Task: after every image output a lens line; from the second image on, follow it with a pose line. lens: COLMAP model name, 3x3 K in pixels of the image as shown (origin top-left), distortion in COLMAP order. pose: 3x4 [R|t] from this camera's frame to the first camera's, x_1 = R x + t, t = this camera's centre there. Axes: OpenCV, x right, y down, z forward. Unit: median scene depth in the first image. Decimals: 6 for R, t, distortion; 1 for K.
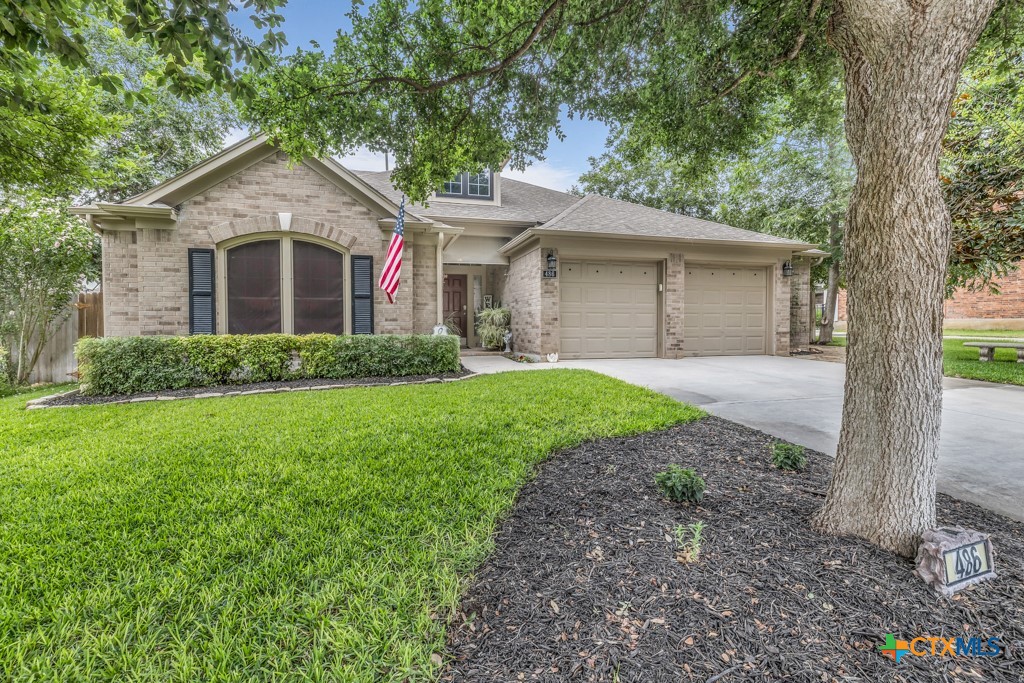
lens RADIAL K [[437.3, 0, 506.1], [0, 437.3, 337.9], [0, 0, 1]] dist [0.000973, 0.000065]
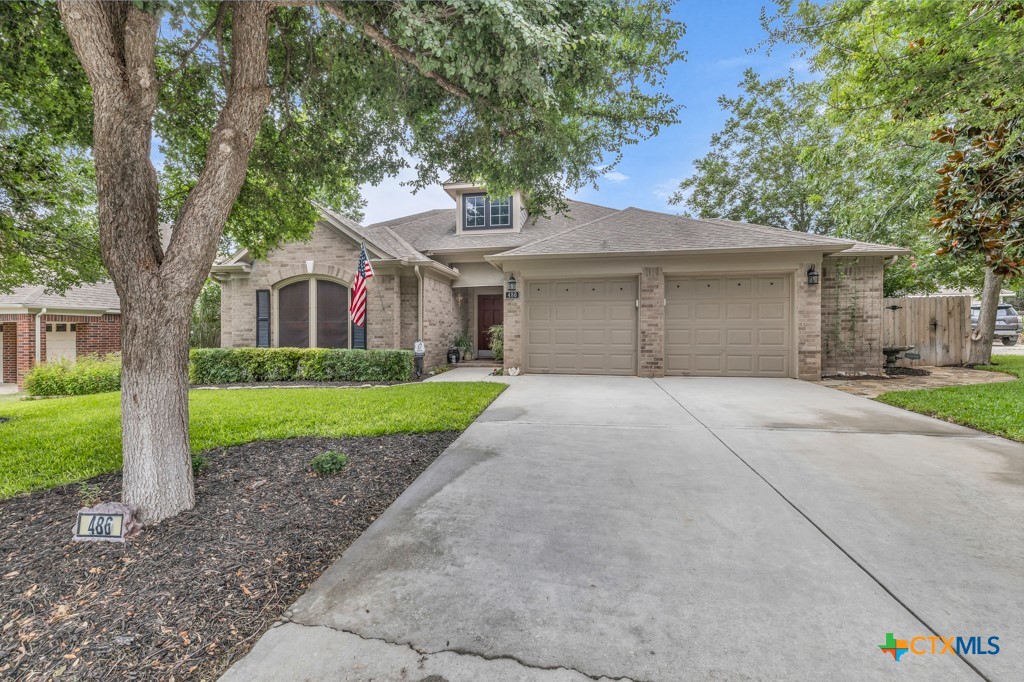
lens RADIAL K [[437.3, 0, 506.1], [0, 437.3, 337.4], [0, 0, 1]] dist [0.000973, 0.000065]
pose [[0.905494, 0.000756, -0.424358, 0.614687], [-0.014678, 0.999456, -0.029539, -0.008370], [0.424105, 0.032976, 0.905013, 0.007569]]
